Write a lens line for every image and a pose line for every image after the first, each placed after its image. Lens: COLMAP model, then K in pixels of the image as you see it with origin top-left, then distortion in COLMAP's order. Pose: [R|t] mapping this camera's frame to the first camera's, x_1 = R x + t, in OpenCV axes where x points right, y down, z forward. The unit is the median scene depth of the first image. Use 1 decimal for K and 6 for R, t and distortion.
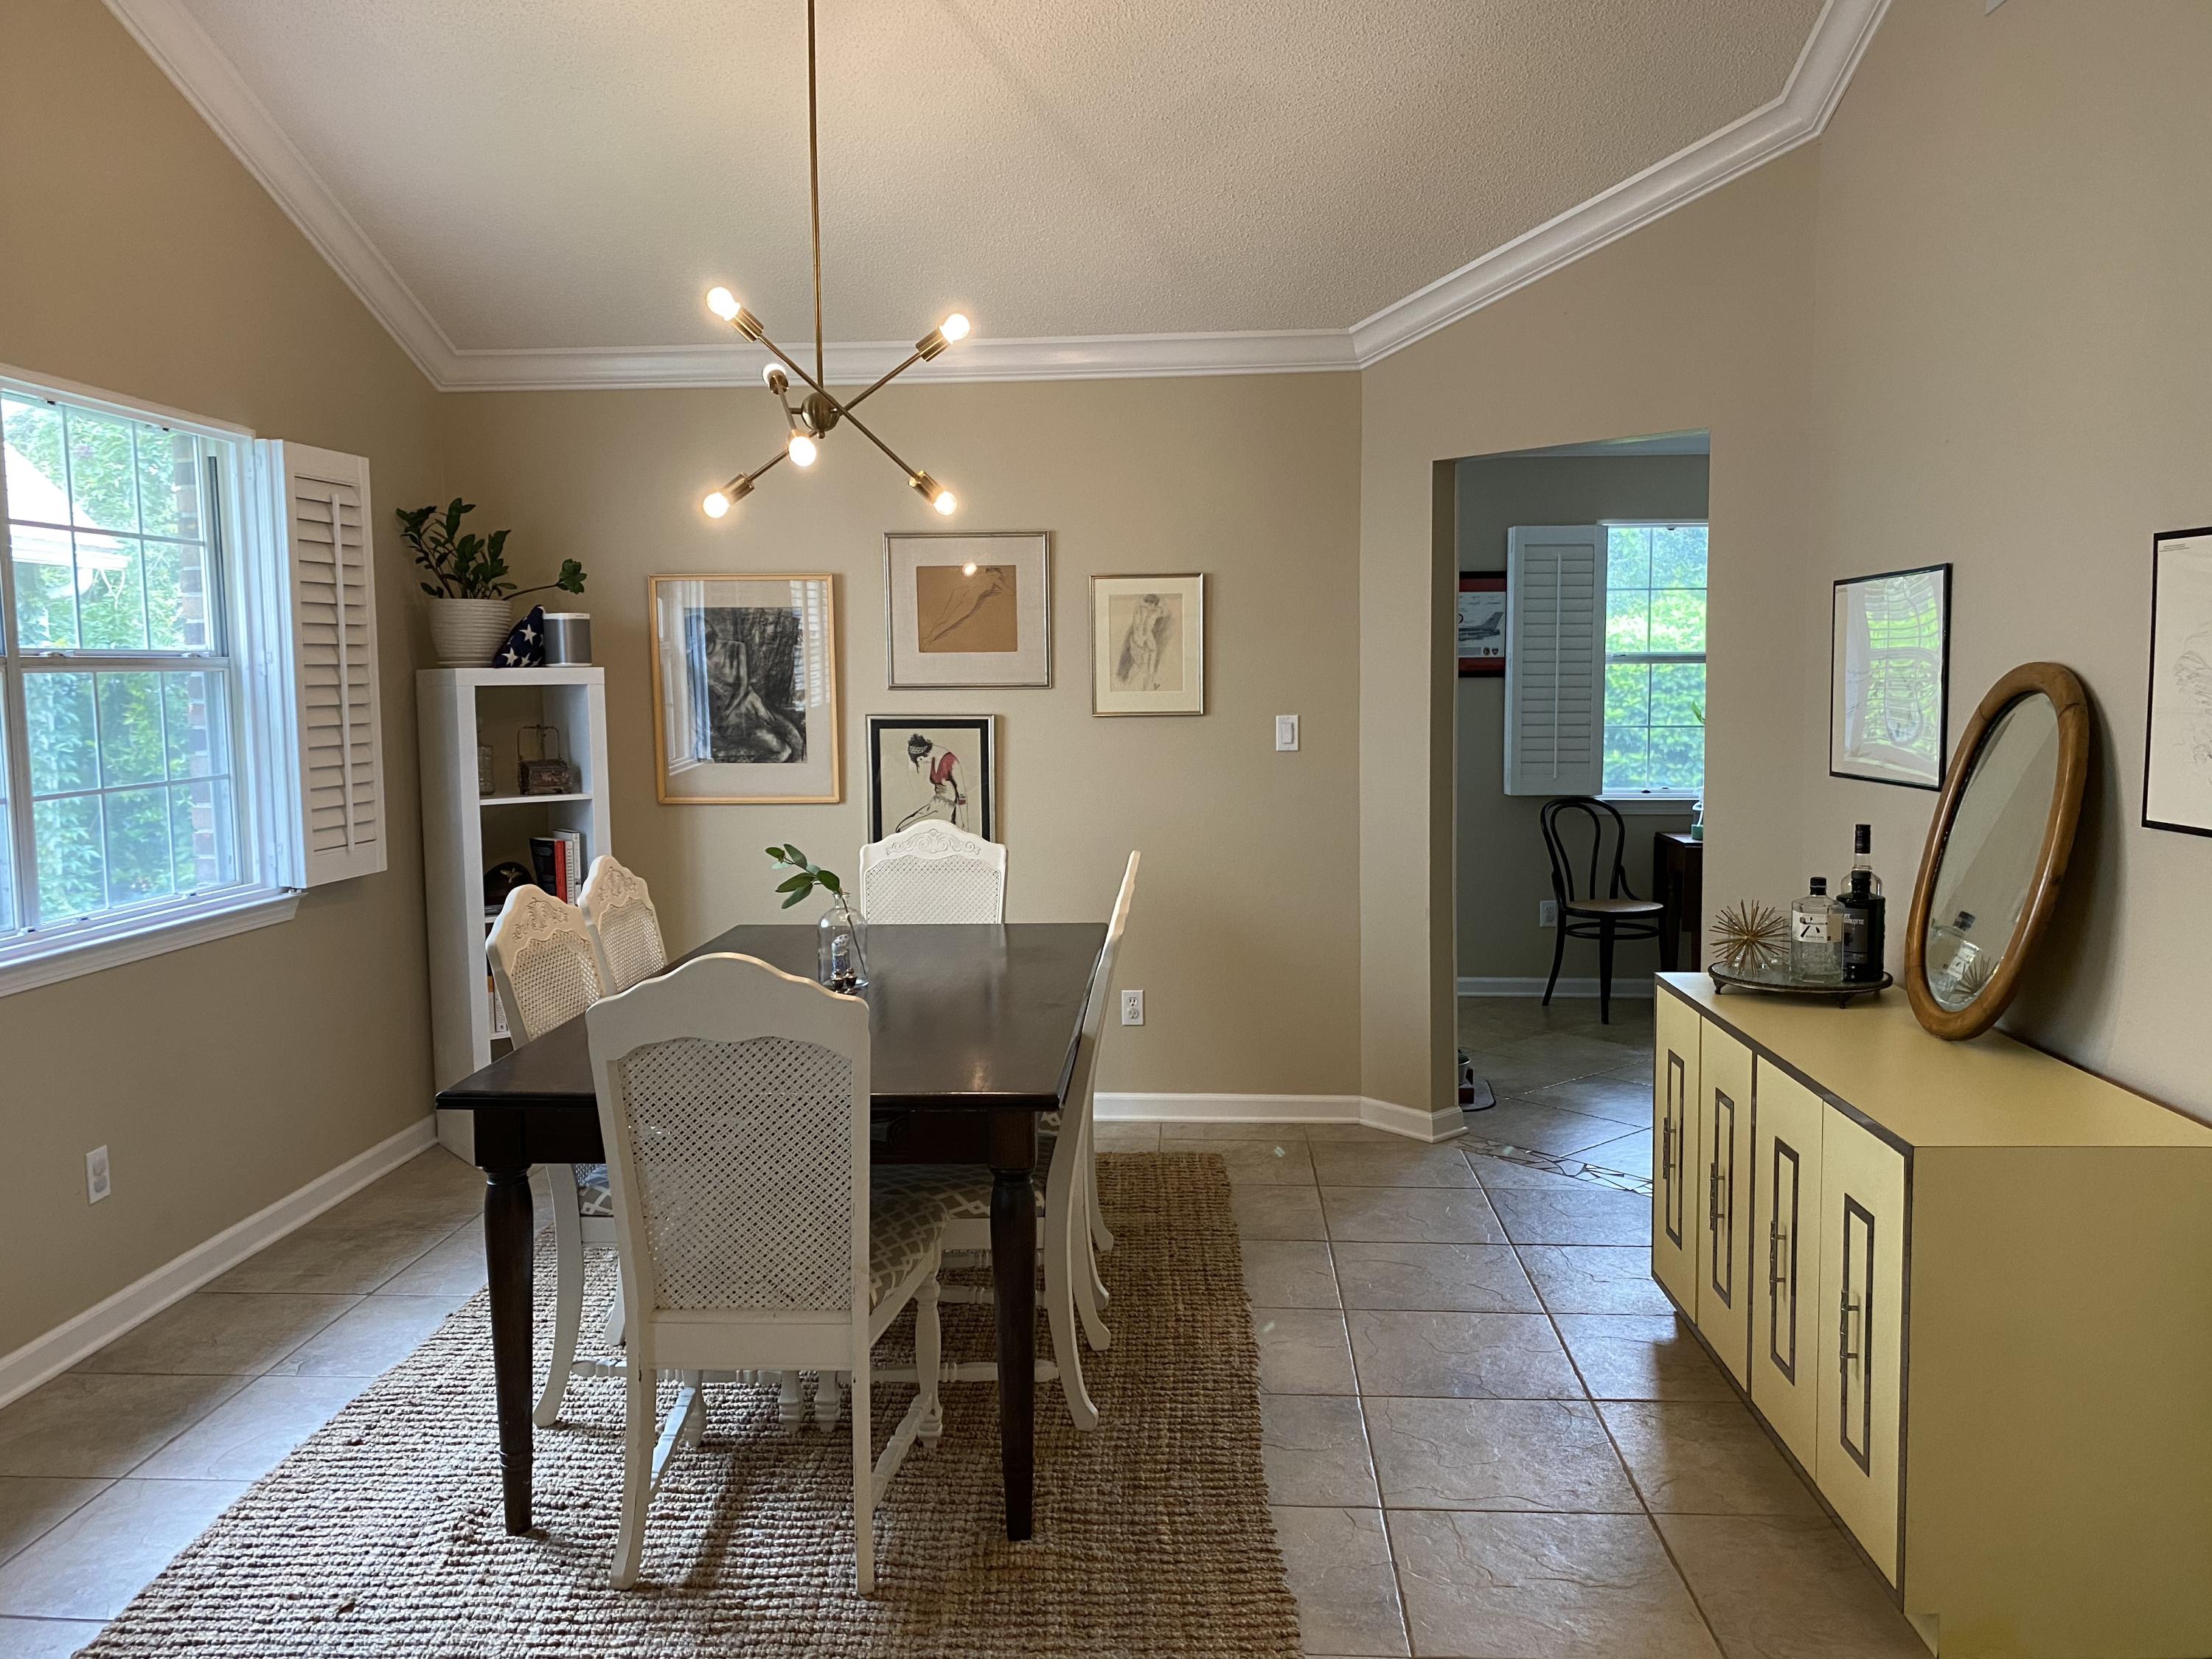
lens RADIAL K [[1689.2, 0, 1109.7], [0, 1689.2, 825.5], [0, 0, 1]] dist [0.060058, -0.076629]
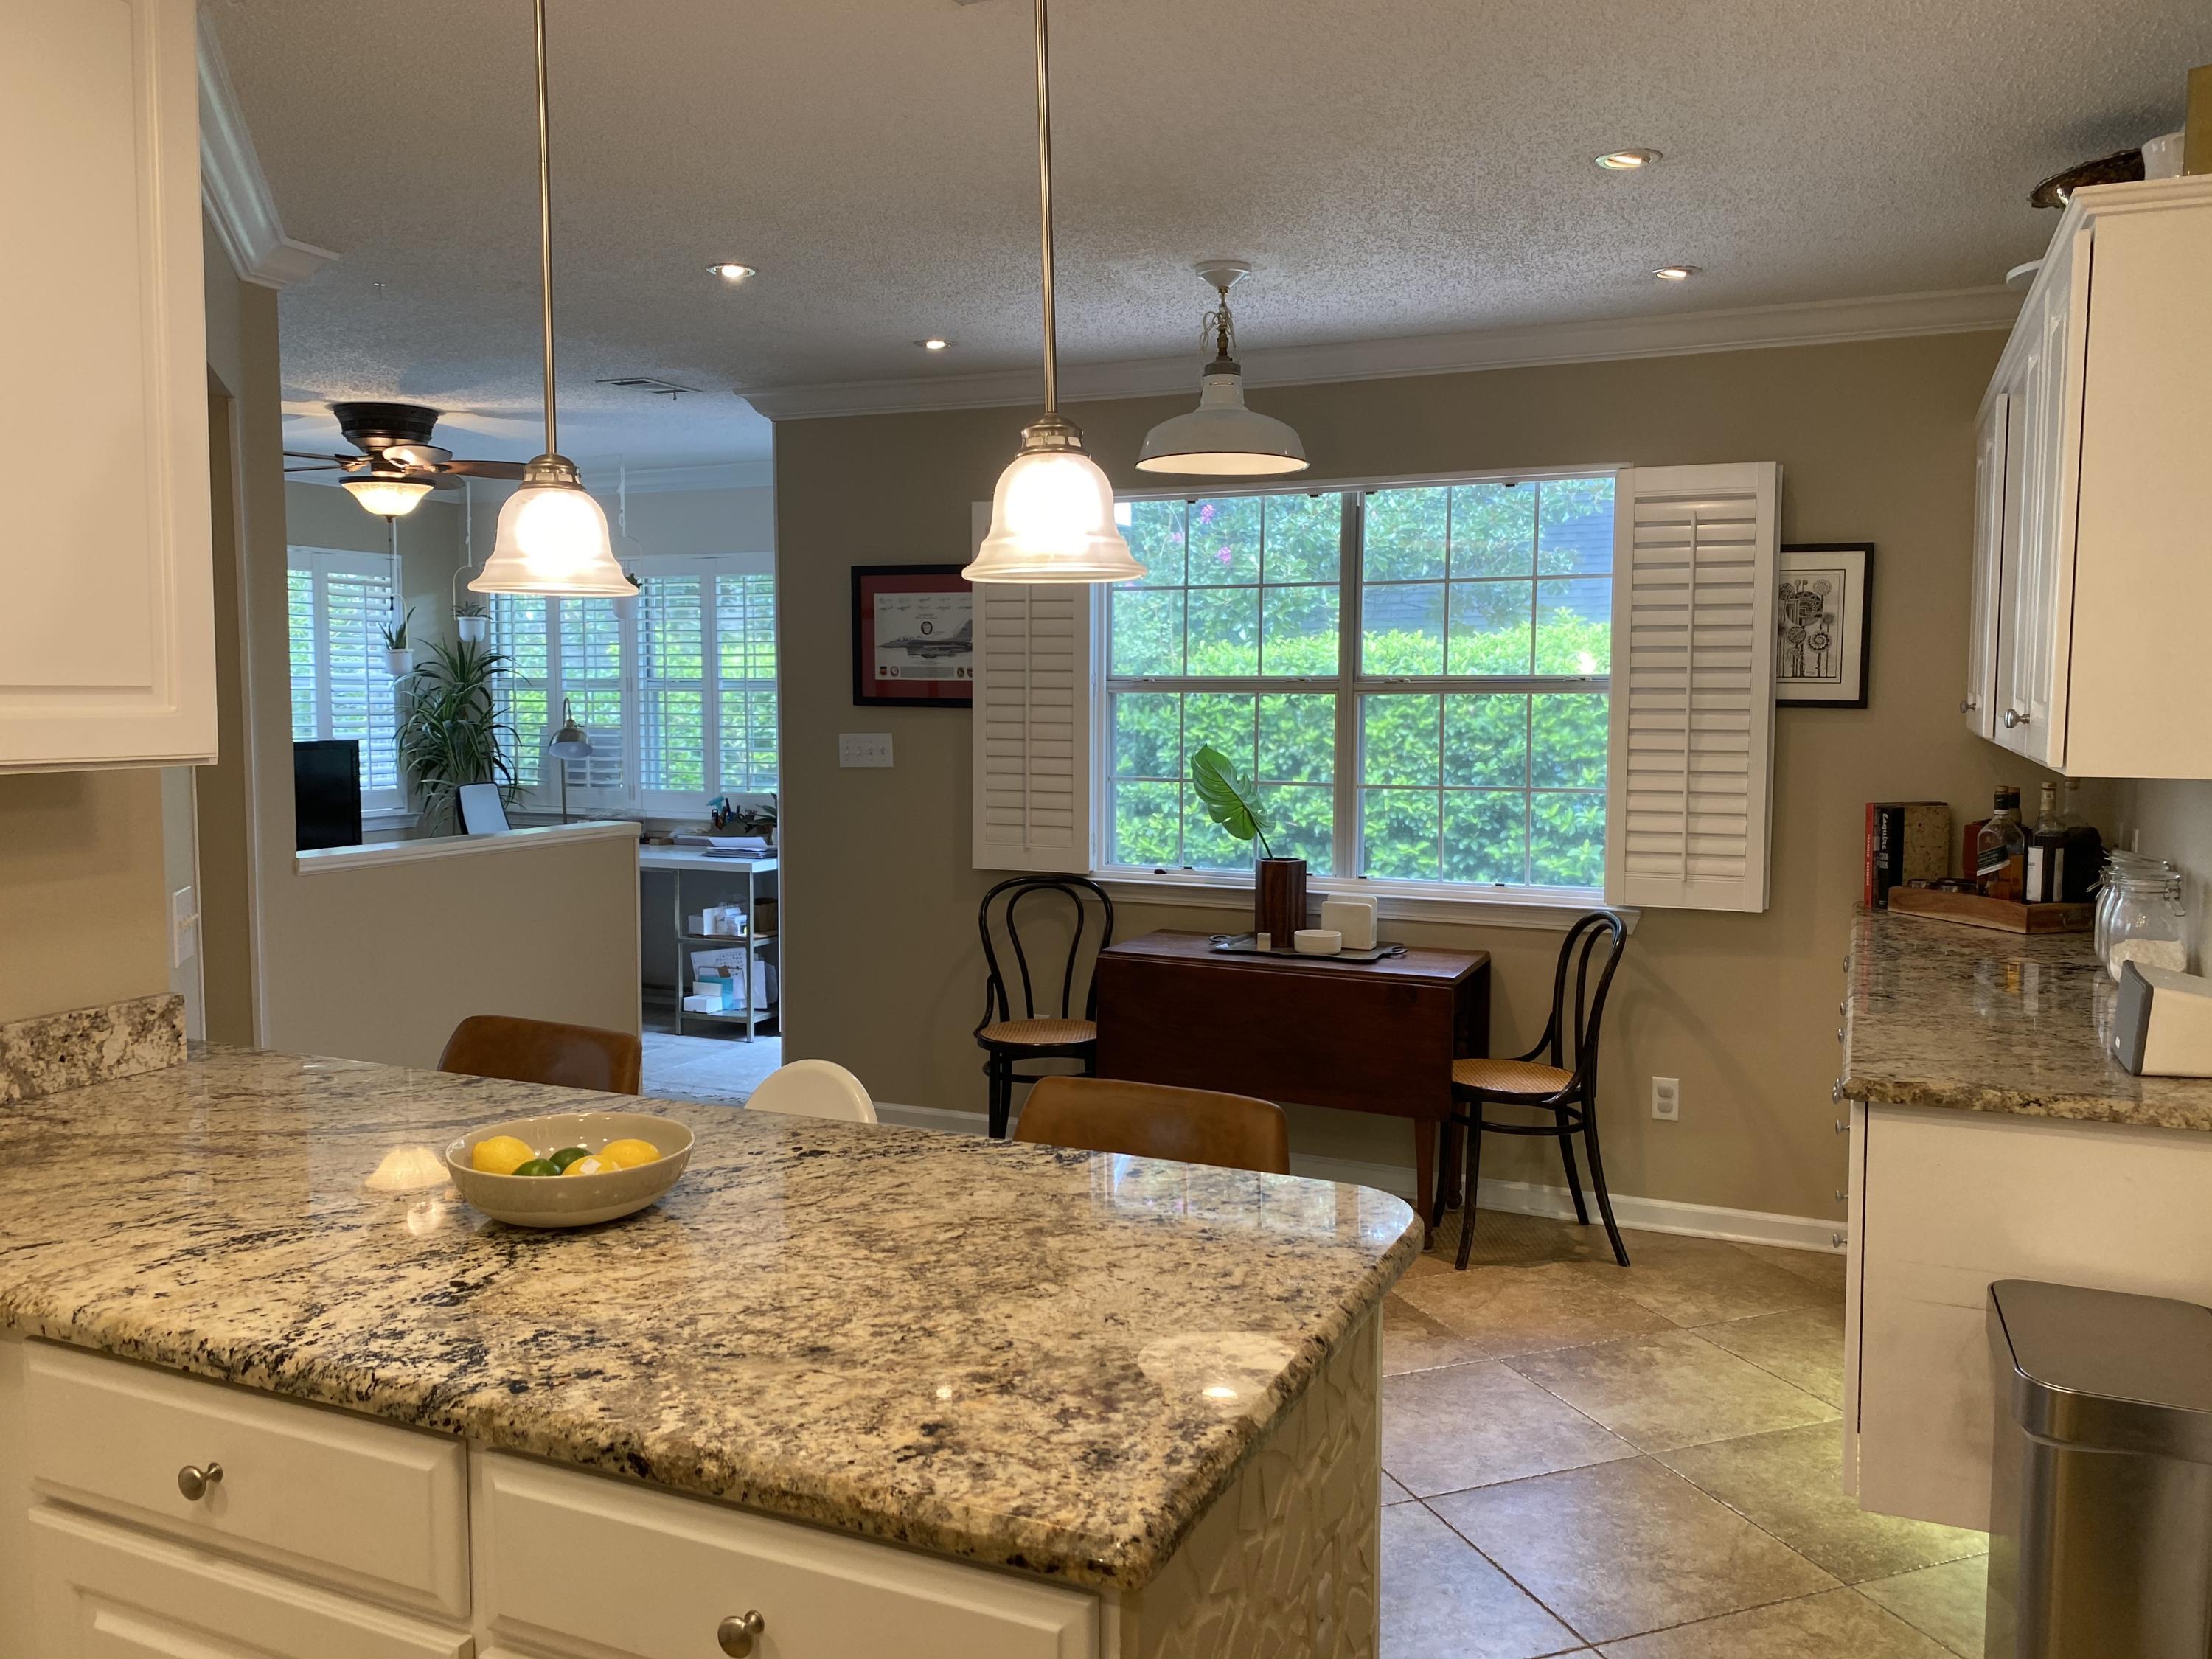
lens RADIAL K [[1689.2, 0, 1098.3], [0, 1689.2, 813.3], [0, 0, 1]] dist [0.060058, -0.076629]
pose [[0.935339, 0.036198, -0.351896, 0.240825], [-0.039252, 0.999228, -0.001547, -0.018933], [0.351569, 0.015260, 0.936038, 0.146497]]
